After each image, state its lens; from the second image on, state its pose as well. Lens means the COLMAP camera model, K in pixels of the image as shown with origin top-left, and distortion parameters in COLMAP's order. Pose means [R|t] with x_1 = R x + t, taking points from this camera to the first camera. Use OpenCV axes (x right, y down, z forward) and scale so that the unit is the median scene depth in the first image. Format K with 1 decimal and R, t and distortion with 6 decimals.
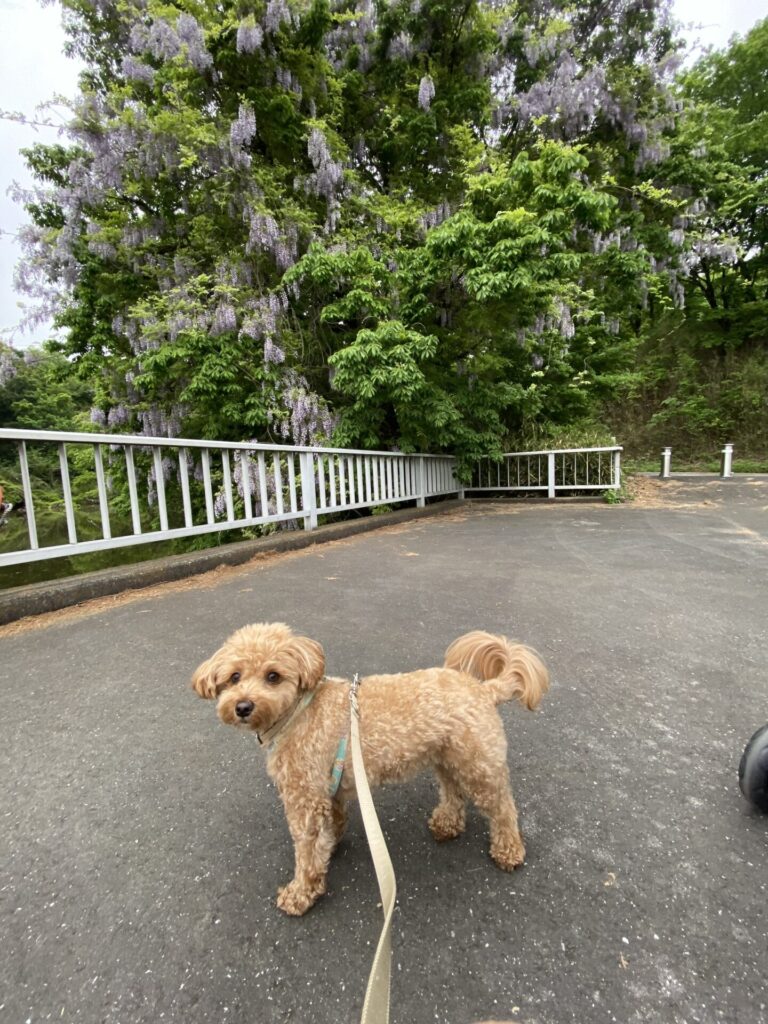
lens RADIAL K [[405.2, 0, 384.0], [0, 405.2, 512.0], [0, 0, 1]] dist [0.000354, -0.016726]
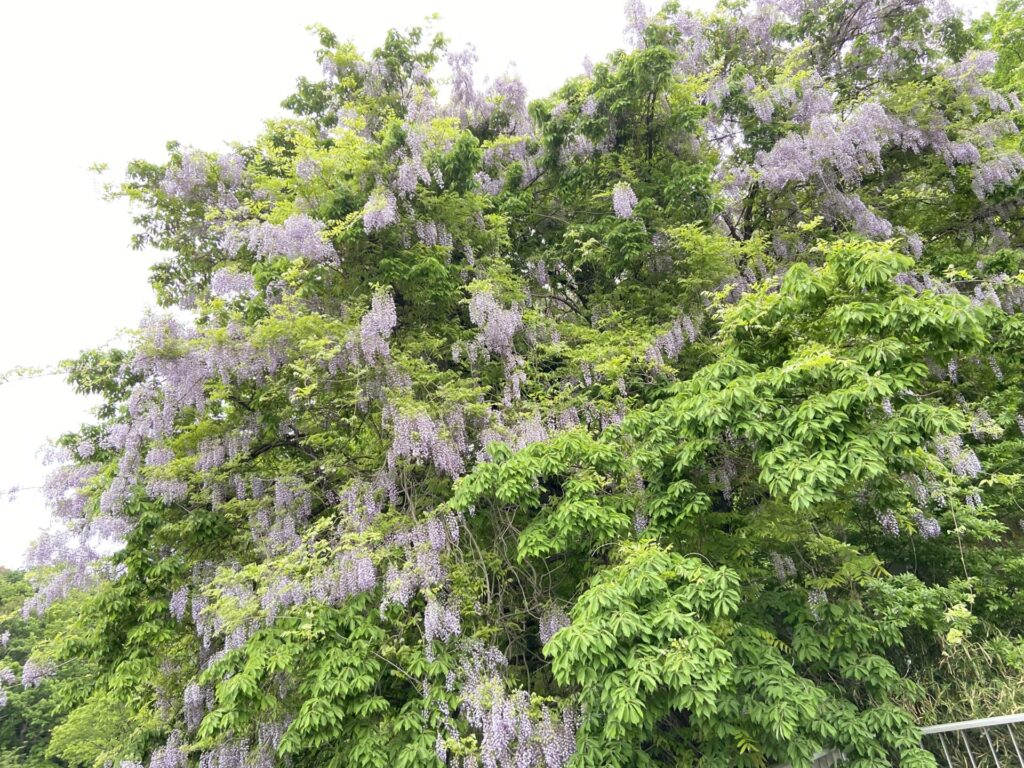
lens RADIAL K [[760.2, 0, 512.0], [0, 760.2, 384.0], [0, 0, 1]] dist [0.091184, -0.127077]
pose [[0.976999, -0.185099, -0.105879, -0.003826], [0.110063, 0.862992, -0.493084, -0.147903], [0.182642, 0.470089, 0.863515, -0.050123]]
